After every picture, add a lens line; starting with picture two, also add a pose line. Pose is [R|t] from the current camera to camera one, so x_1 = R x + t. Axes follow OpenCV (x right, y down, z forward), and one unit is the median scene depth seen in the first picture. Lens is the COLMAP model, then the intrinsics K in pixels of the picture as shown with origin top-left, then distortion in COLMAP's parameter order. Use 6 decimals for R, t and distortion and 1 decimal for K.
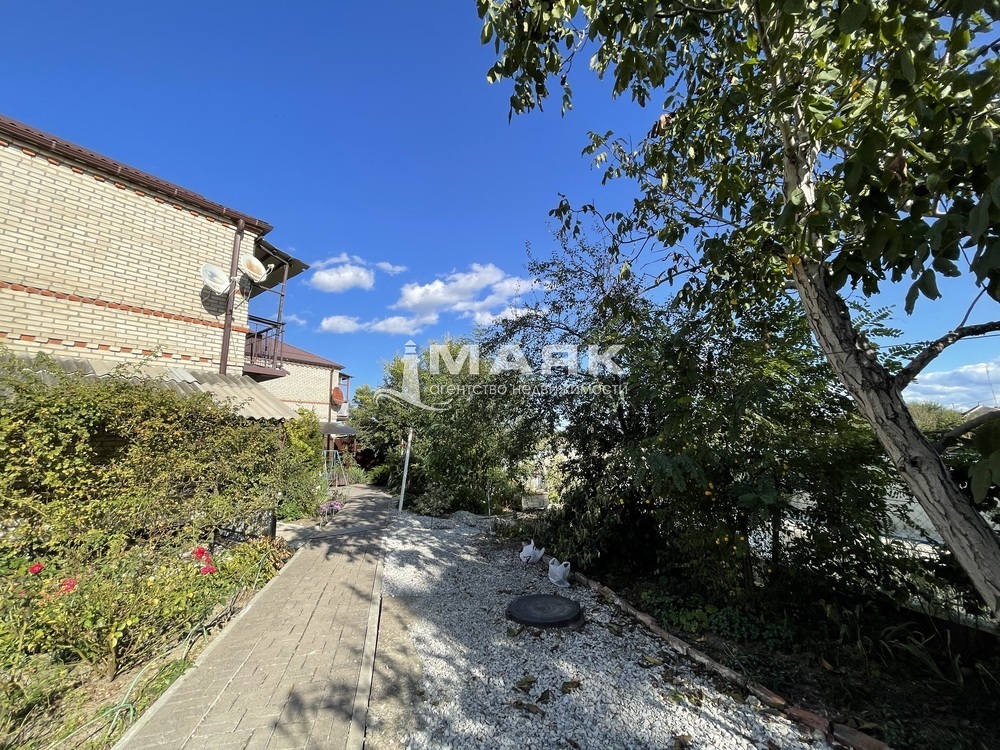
lens RADIAL K [[409.2, 0, 500.3], [0, 409.2, 376.0], [0, 0, 1]] dist [-0.000003, 0.000174]
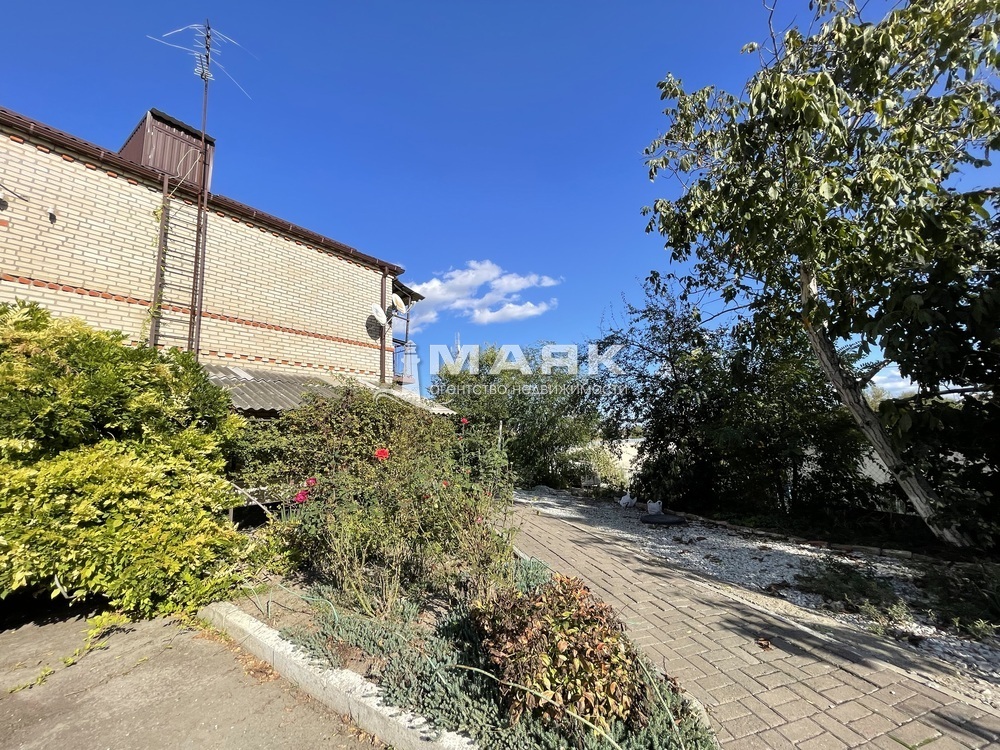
lens RADIAL K [[409.2, 0, 499.6], [0, 409.2, 374.1], [0, 0, 1]] dist [-0.000003, 0.000174]
pose [[0.999762, -0.021678, -0.002650, -0.448963], [0.021684, 0.999762, 0.002533, -0.045347], [0.002594, -0.002590, 0.999993, -0.573849]]
